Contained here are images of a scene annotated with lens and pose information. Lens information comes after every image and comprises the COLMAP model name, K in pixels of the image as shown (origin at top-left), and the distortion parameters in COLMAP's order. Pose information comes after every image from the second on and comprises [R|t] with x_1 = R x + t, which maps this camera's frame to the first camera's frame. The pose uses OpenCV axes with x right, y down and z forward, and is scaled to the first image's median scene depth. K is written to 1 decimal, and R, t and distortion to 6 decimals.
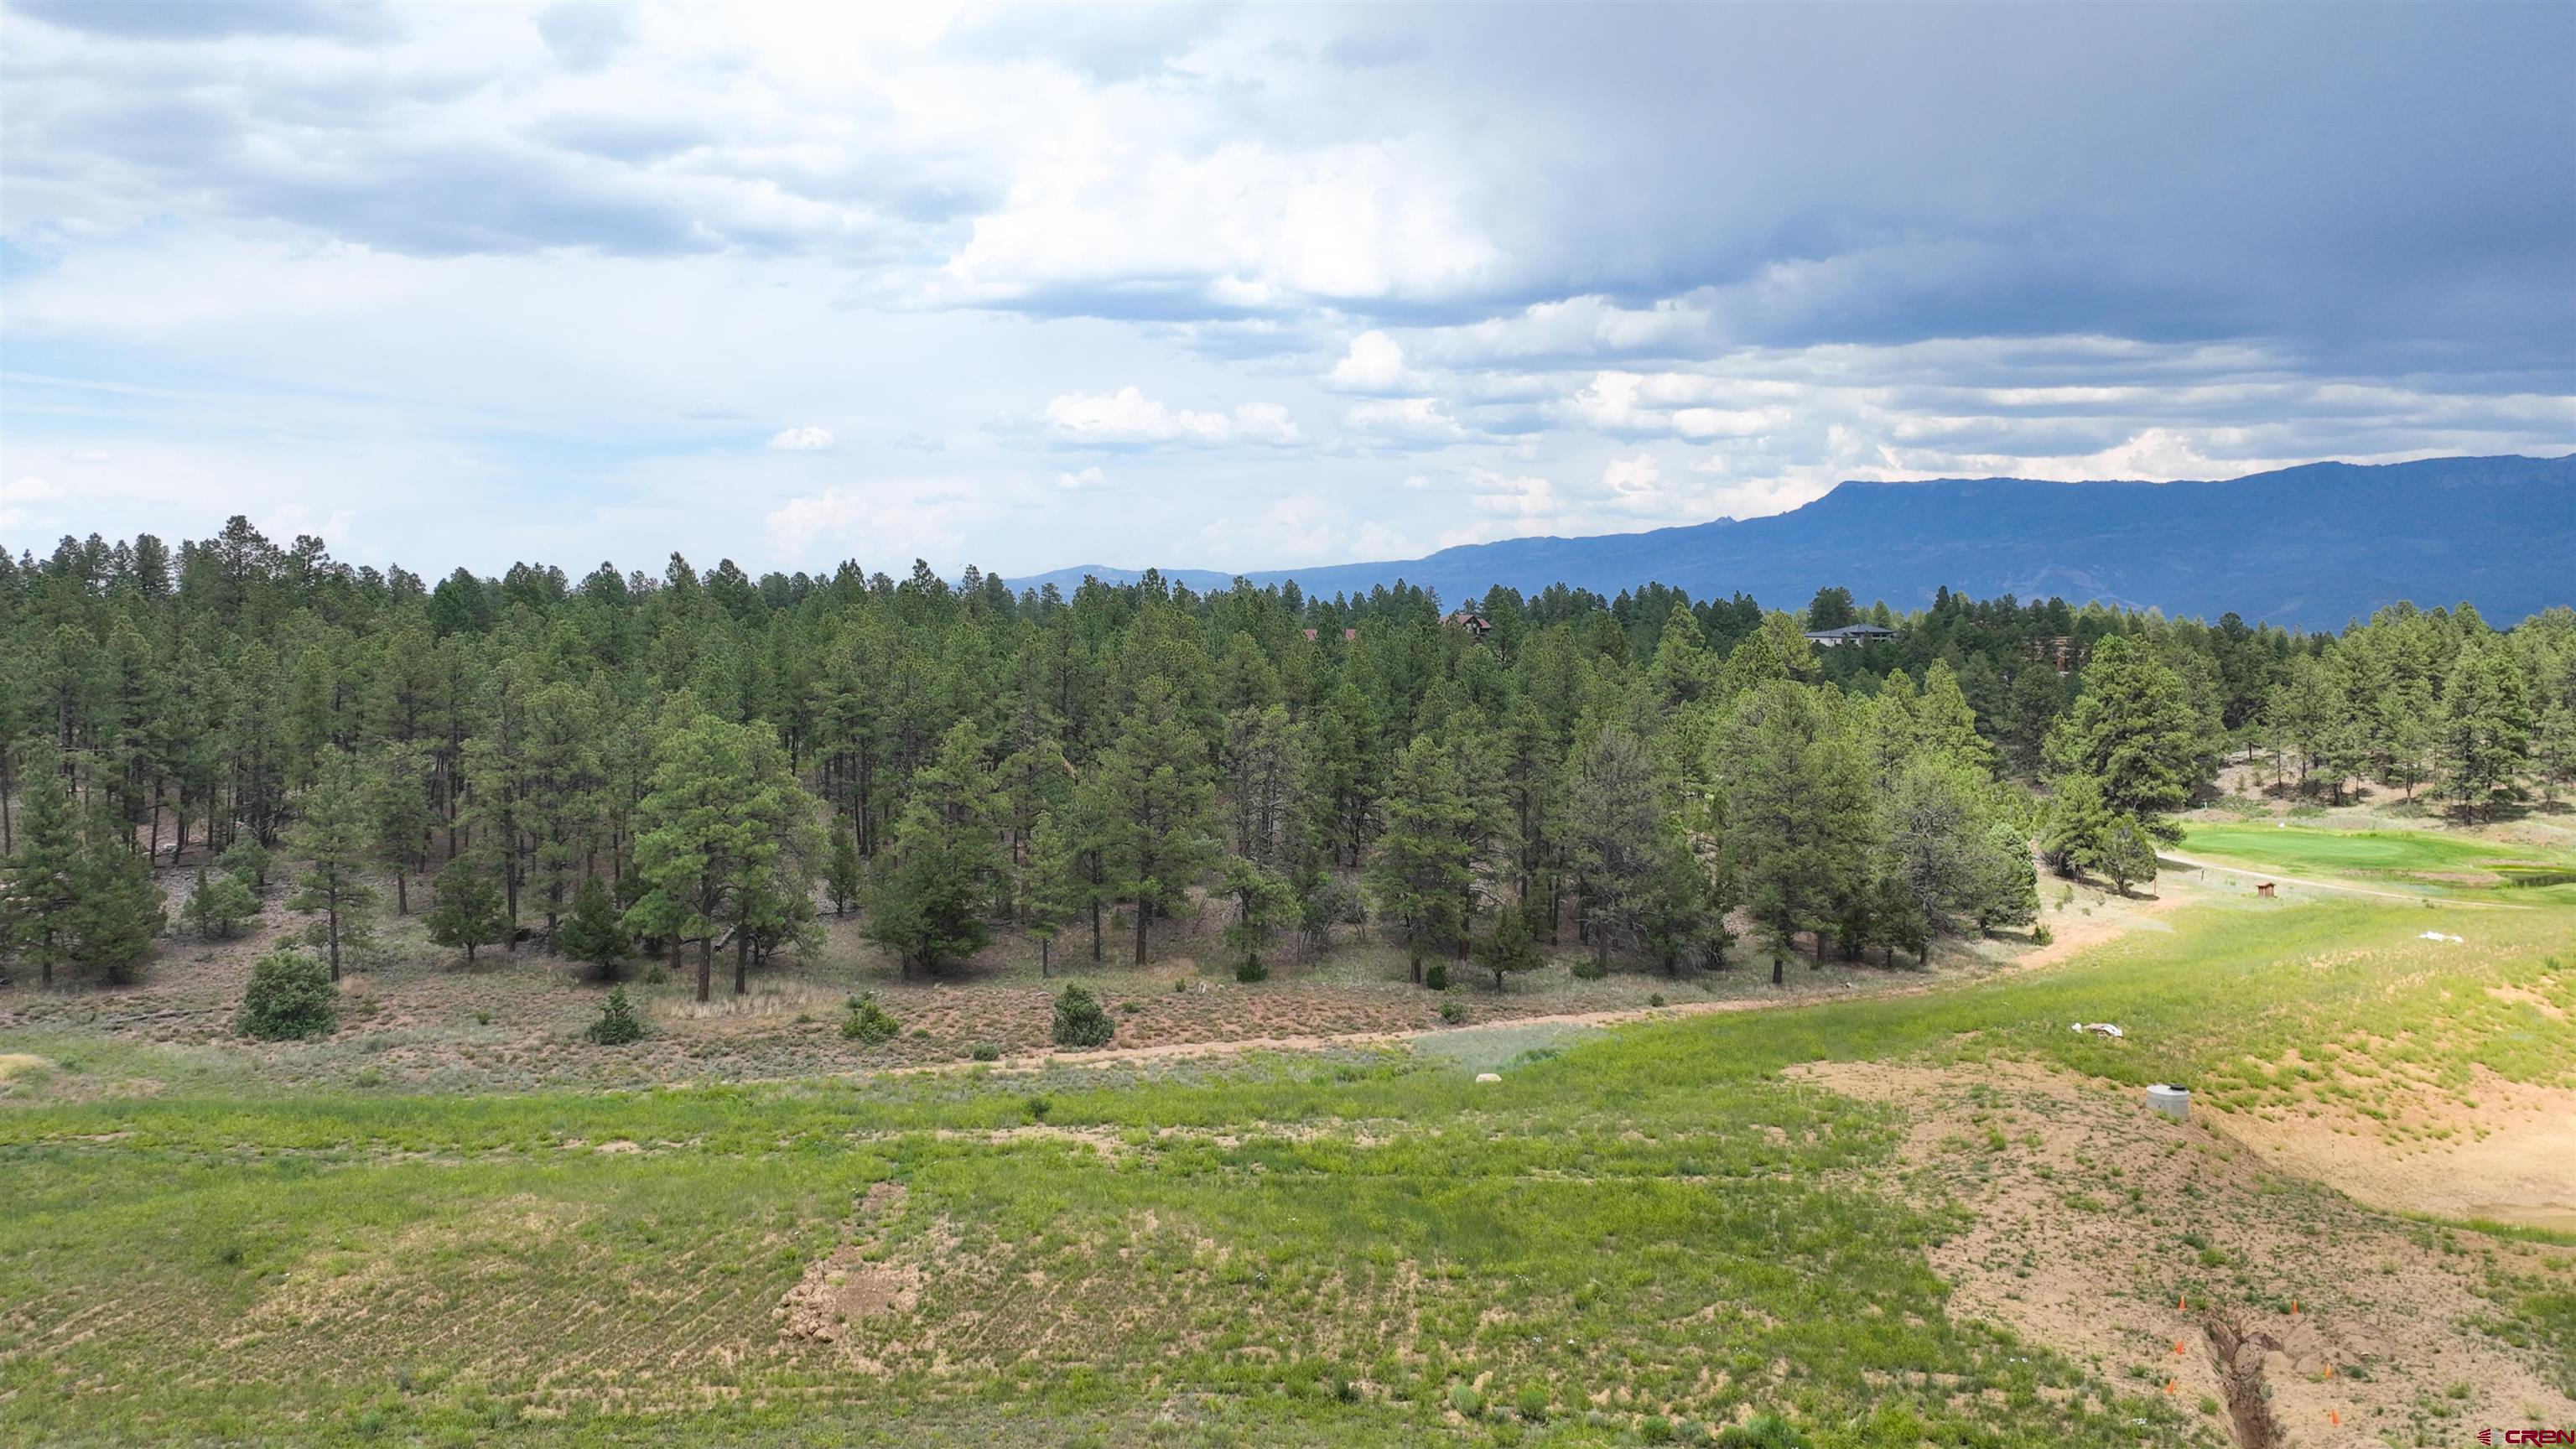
lens RADIAL K [[2246.2, 0, 1305.7], [0, 2246.2, 719.0], [0, 0, 1]] dist [0.013125, -0.025869]
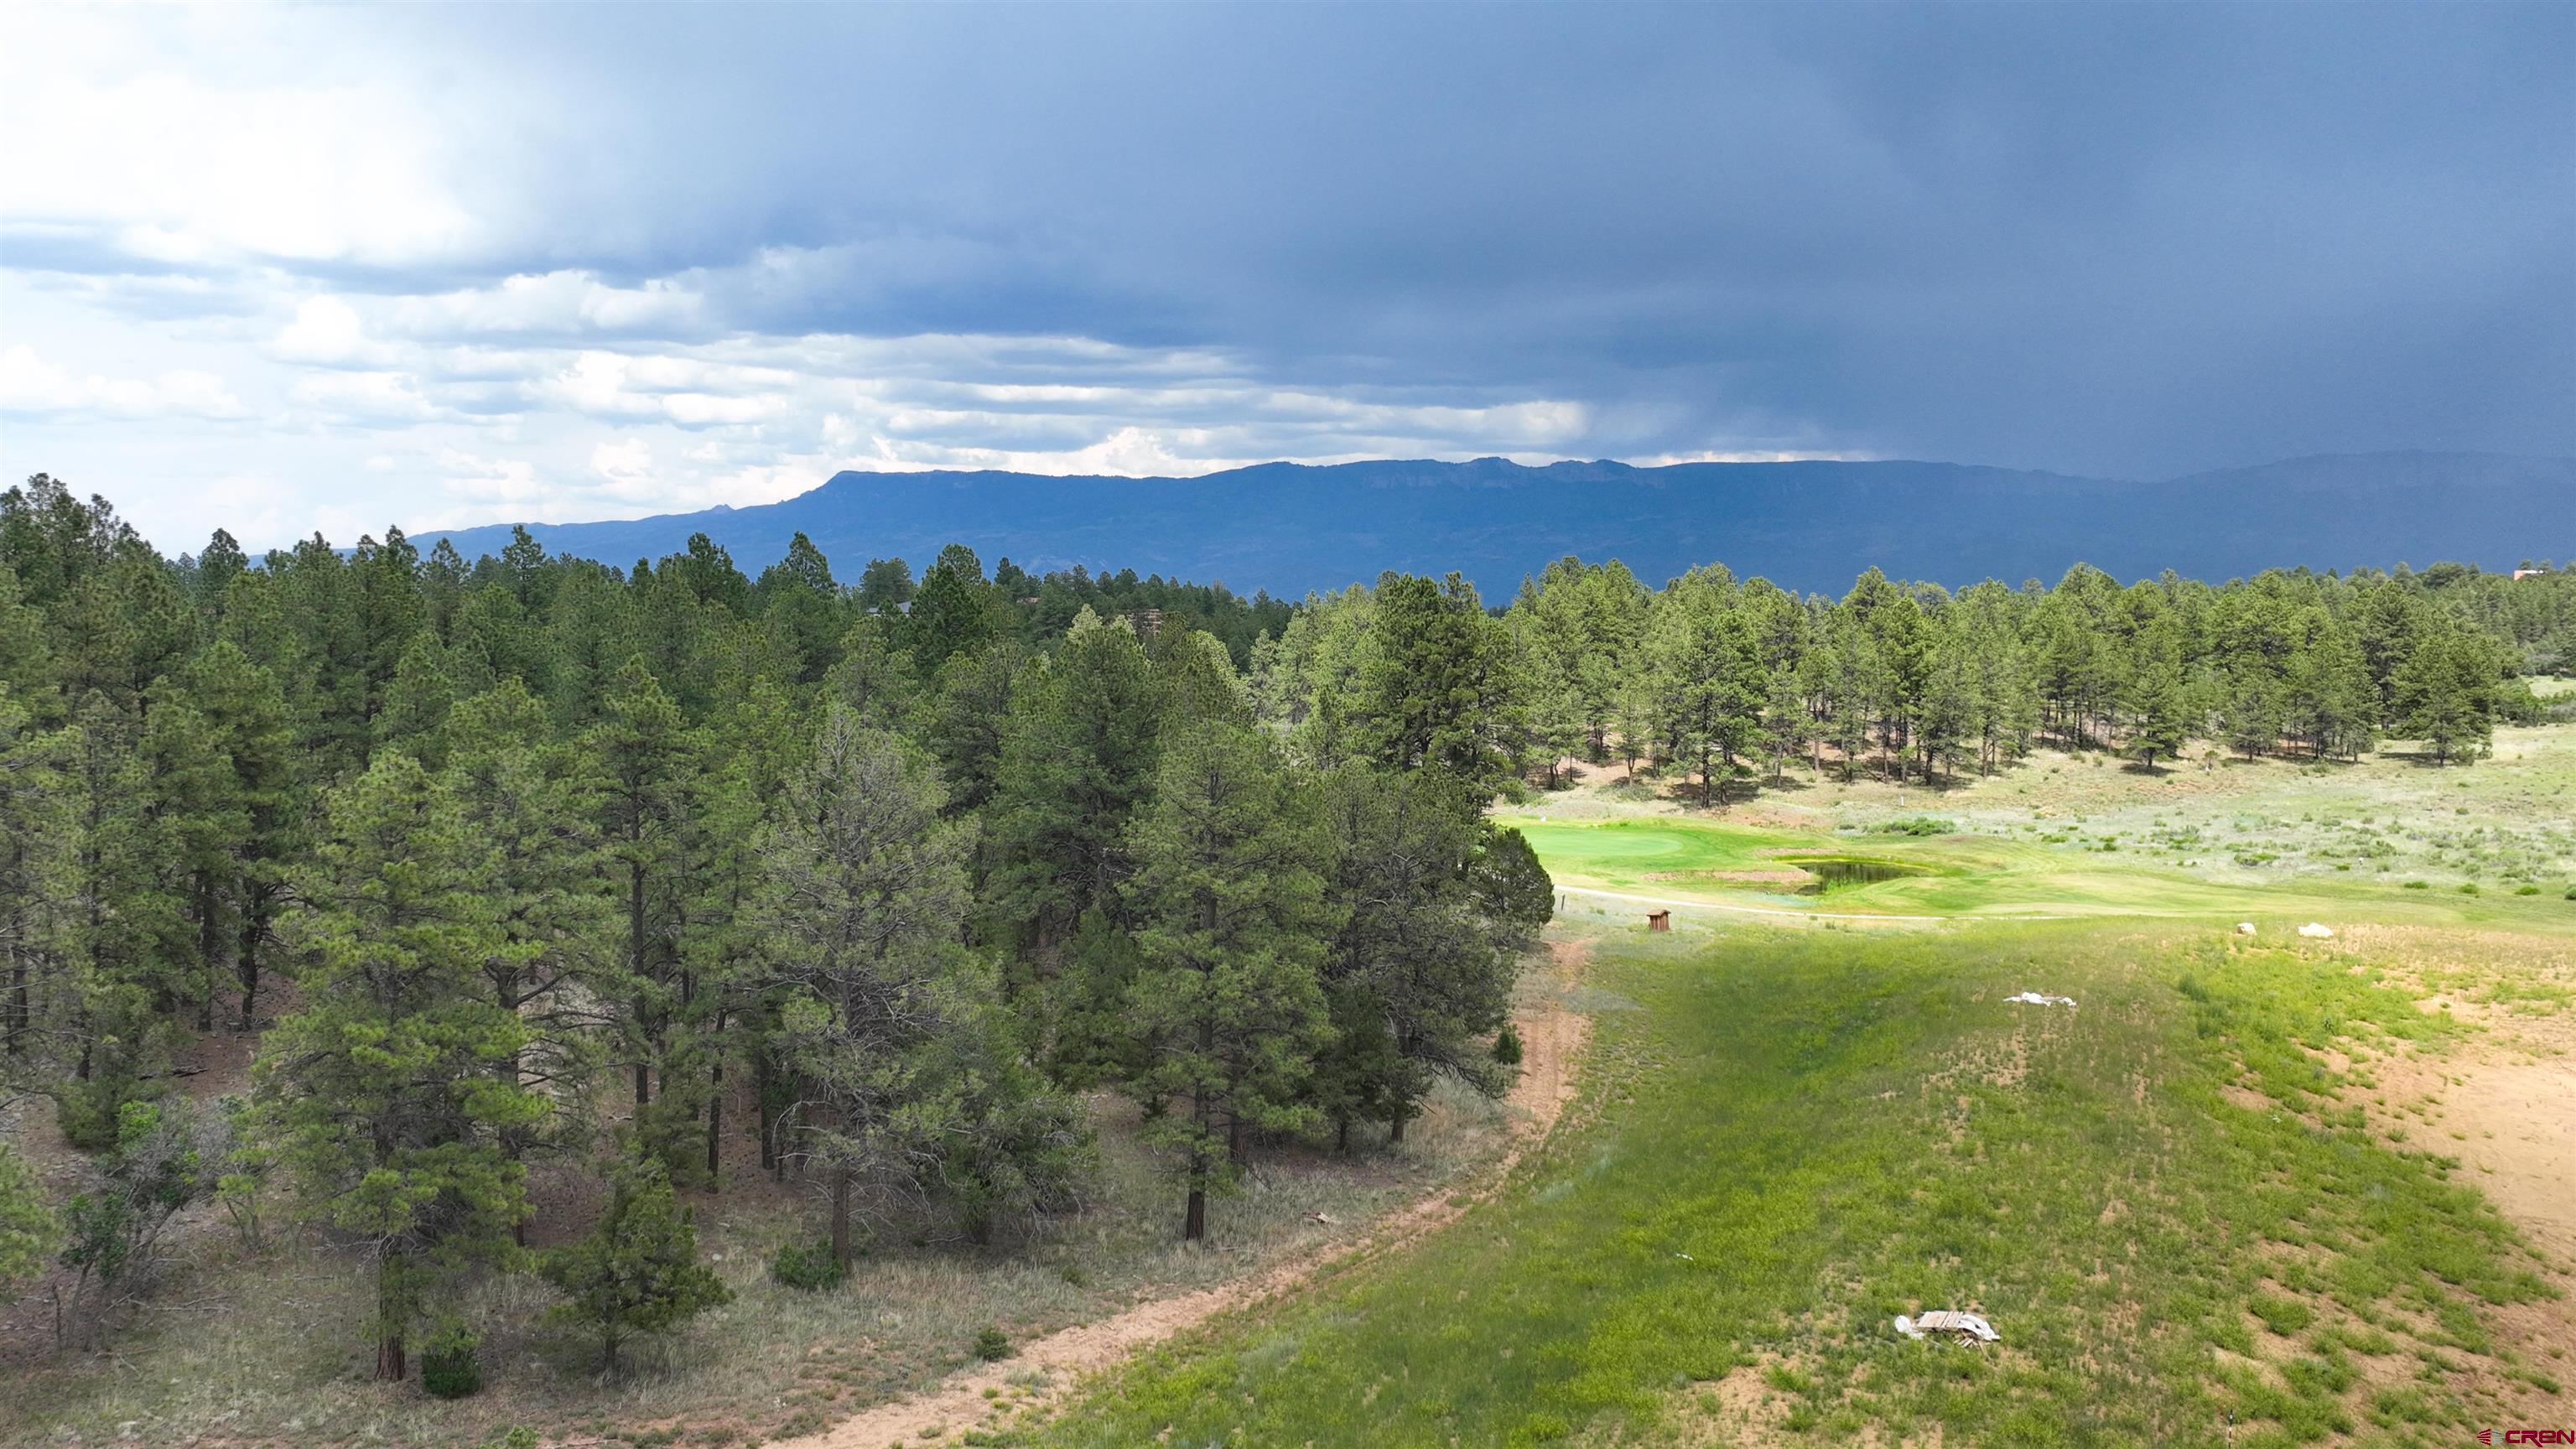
lens RADIAL K [[2246.2, 0, 1305.7], [0, 2246.2, 719.0], [0, 0, 1]] dist [0.013125, -0.025869]
pose [[0.905969, -0.026745, 0.422499, 0.029301], [0.024823, 0.999641, 0.010051, 0.001518], [-0.422616, 0.001382, 0.906308, 0.551908]]
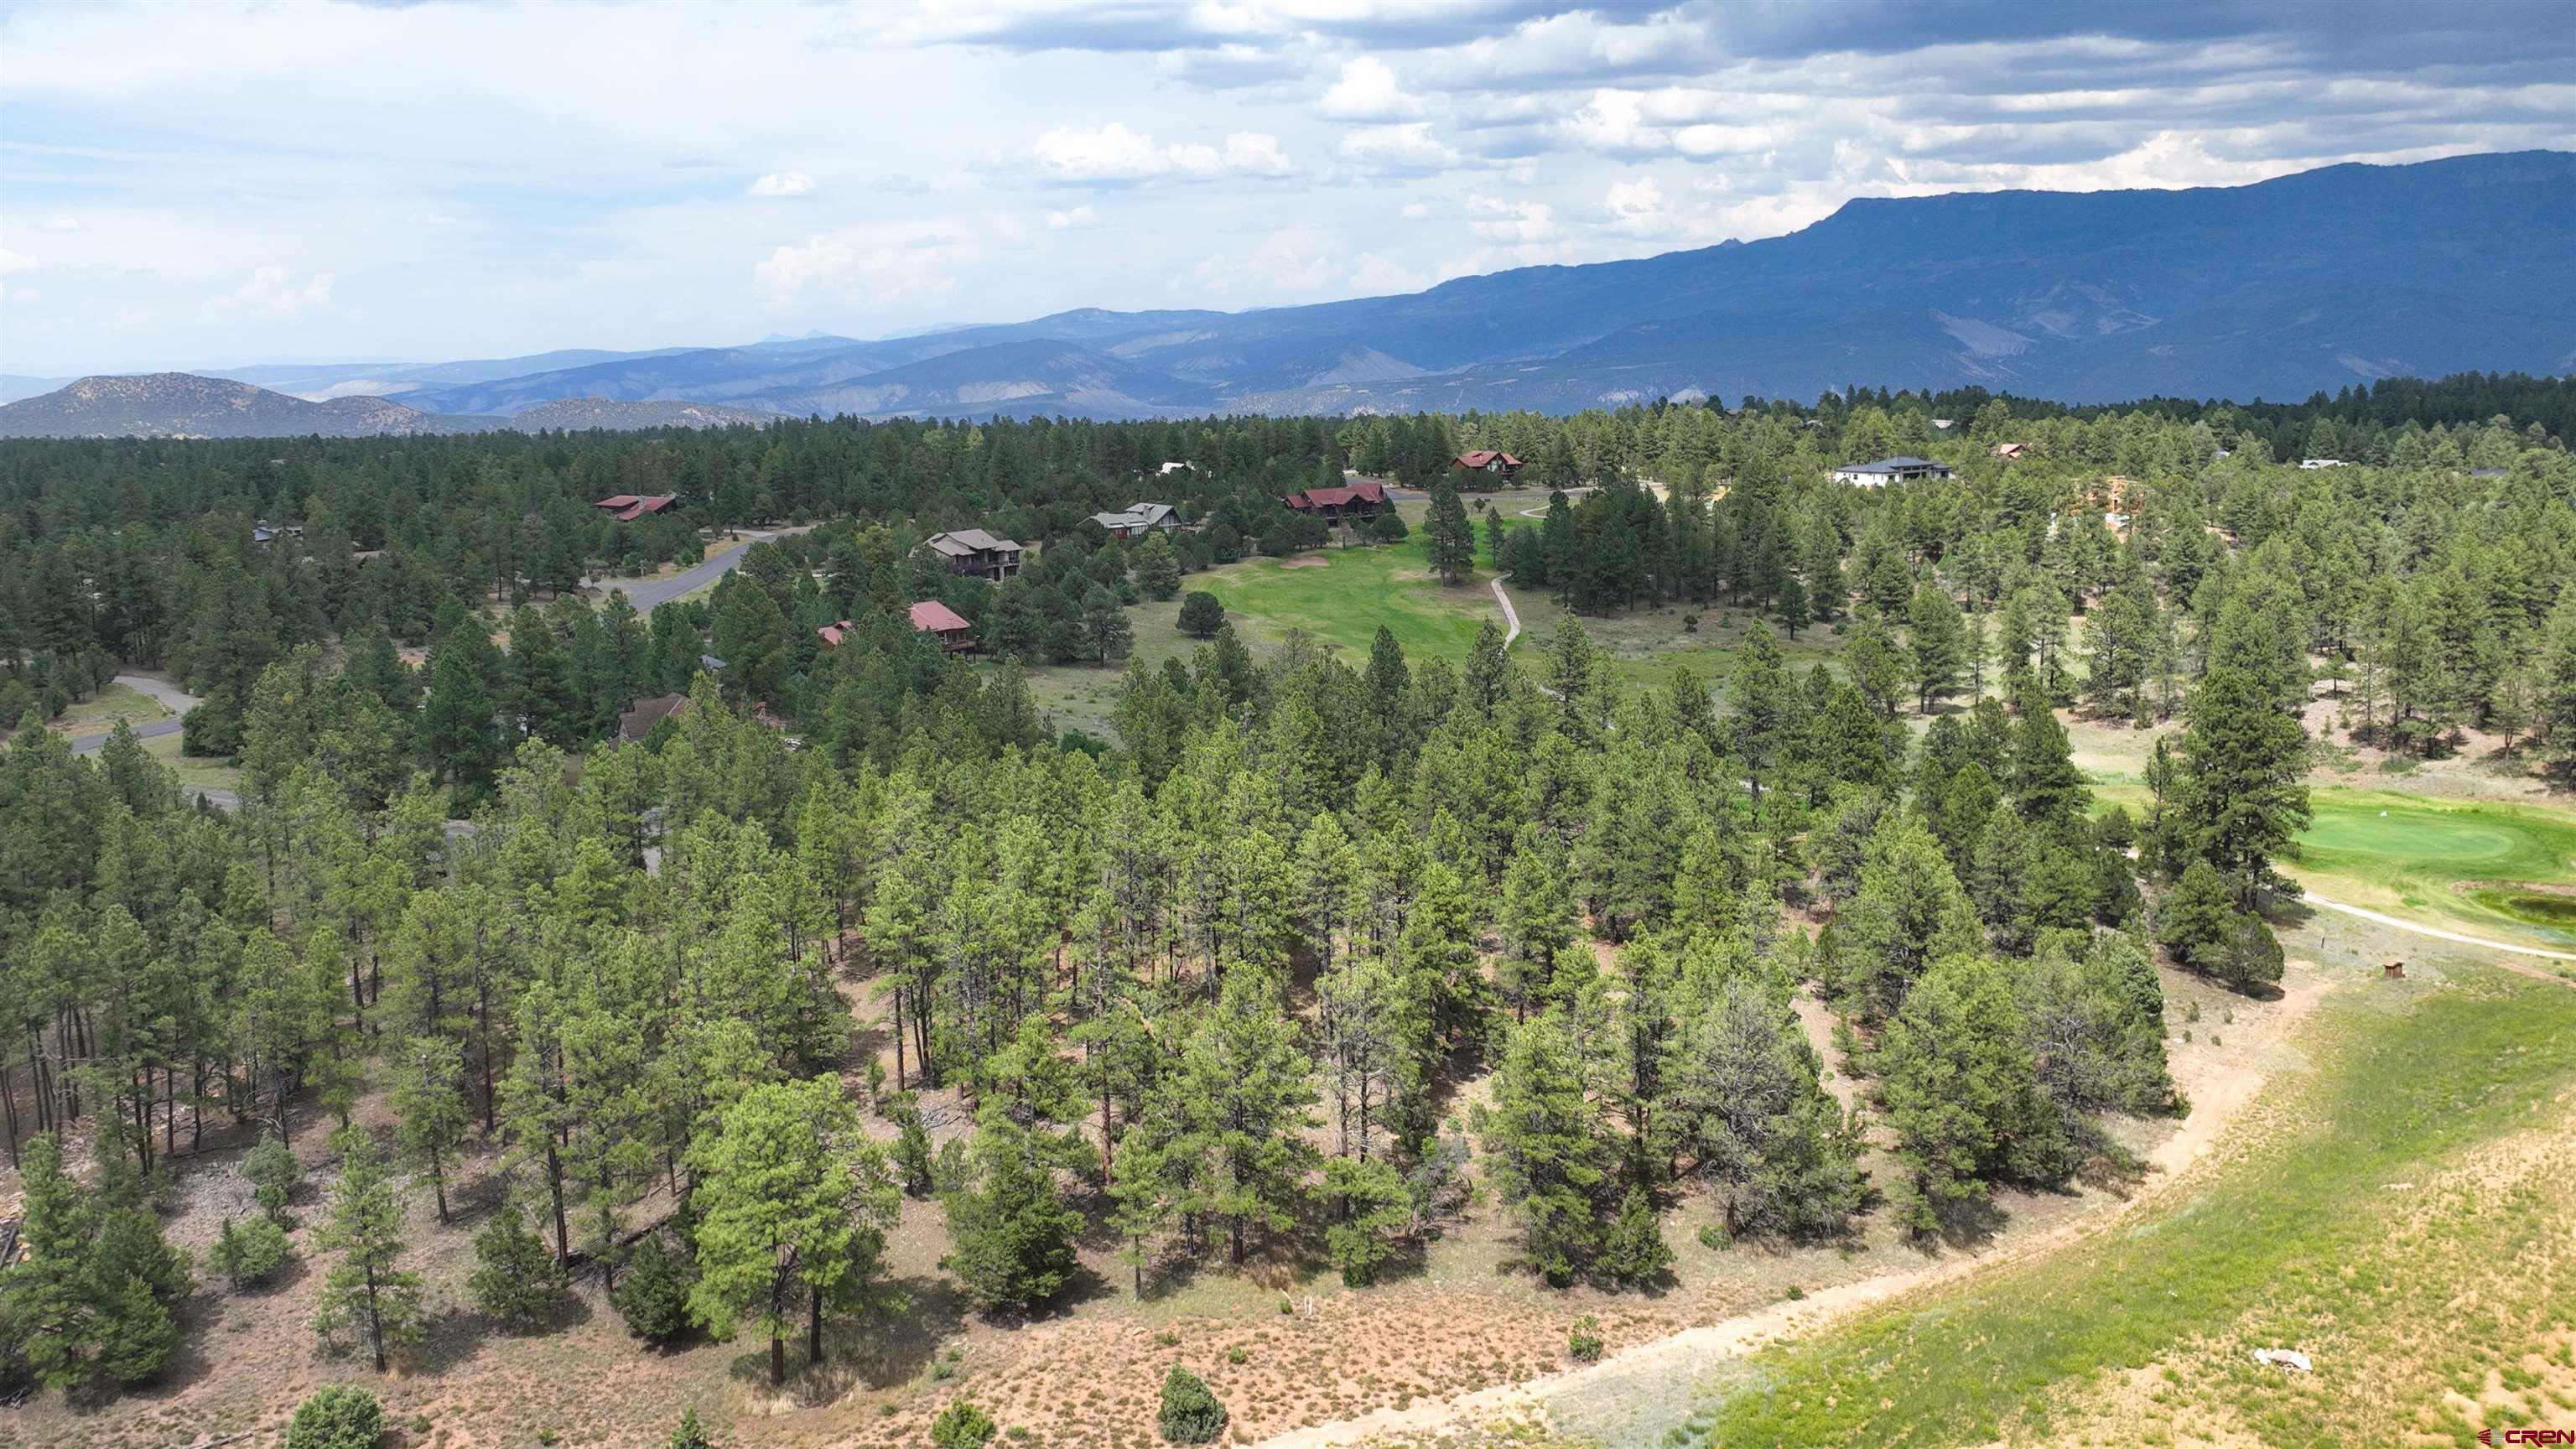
lens RADIAL K [[2246.2, 0, 1305.7], [0, 2246.2, 719.0], [0, 0, 1]] dist [0.013125, -0.025869]
pose [[0.999568, -0.028969, -0.004914, -0.033208], [0.029344, 0.992811, 0.116042, -0.213303], [0.001517, -0.116136, 0.993232, 0.097424]]
